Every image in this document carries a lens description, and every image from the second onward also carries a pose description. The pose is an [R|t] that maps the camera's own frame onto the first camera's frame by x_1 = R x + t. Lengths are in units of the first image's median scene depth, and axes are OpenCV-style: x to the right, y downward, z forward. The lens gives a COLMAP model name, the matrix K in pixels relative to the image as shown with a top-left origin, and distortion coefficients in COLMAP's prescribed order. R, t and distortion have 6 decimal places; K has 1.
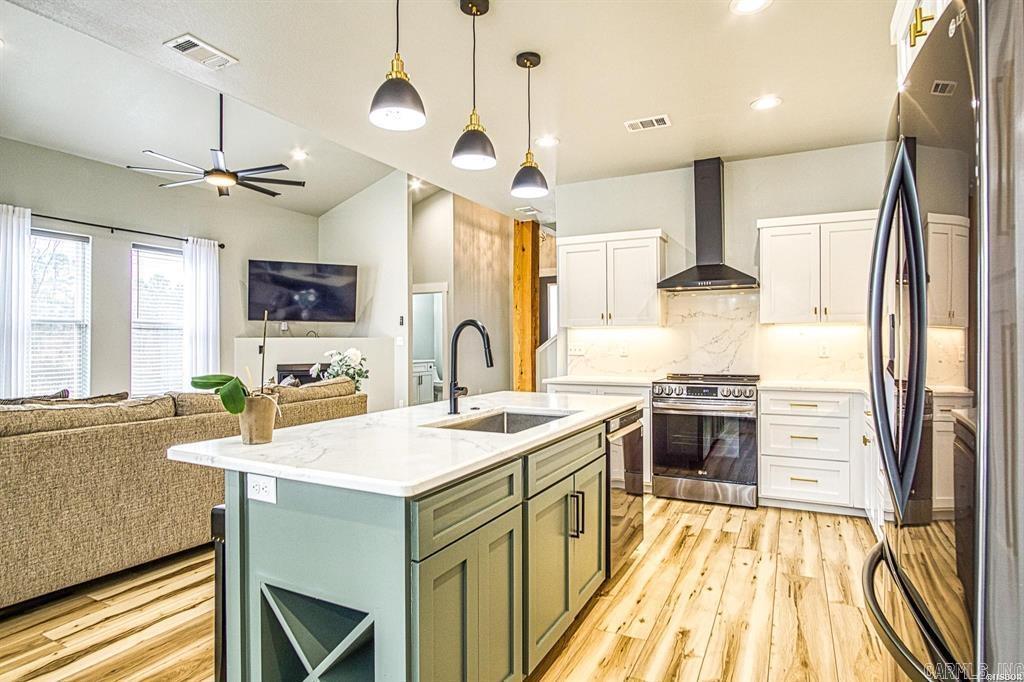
lens RADIAL K [[553.2, 0, 512.0], [0, 553.2, 341.0], [0, 0, 1]] dist [-0.039417, 0.000447]
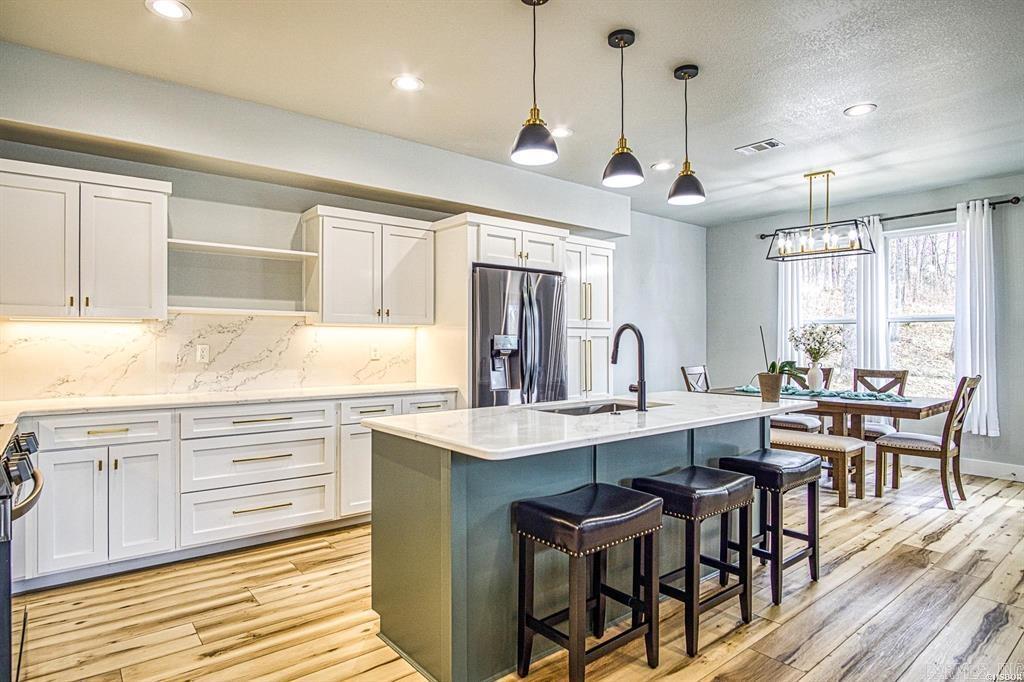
lens RADIAL K [[553.2, 0, 512.0], [0, 553.2, 341.0], [0, 0, 1]] dist [-0.039417, 0.000447]
pose [[-0.916758, -0.005145, 0.399410, -0.230765], [-0.010838, 0.999869, -0.011996, -0.002473], [-0.399296, -0.015326, -0.916694, 1.488293]]
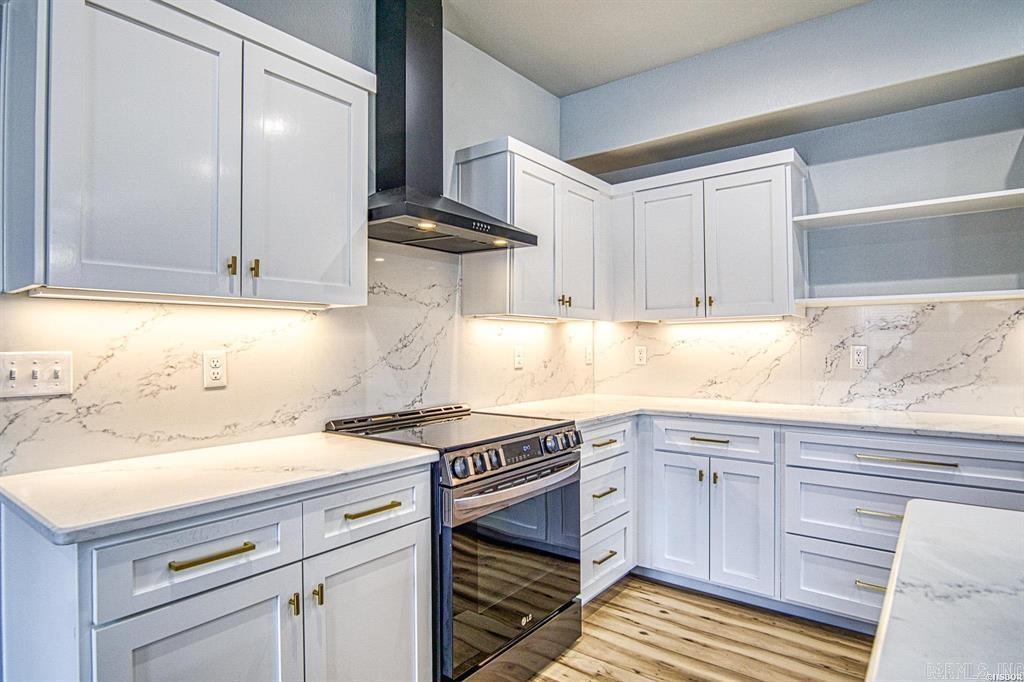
lens RADIAL K [[553.2, 0, 512.0], [0, 553.2, 341.0], [0, 0, 1]] dist [-0.039417, 0.000447]
pose [[0.199279, 0.002641, 0.979939, -0.149963], [-0.005052, 0.999986, -0.001668, -0.004569], [-0.979930, -0.004618, 0.199289, 1.102667]]
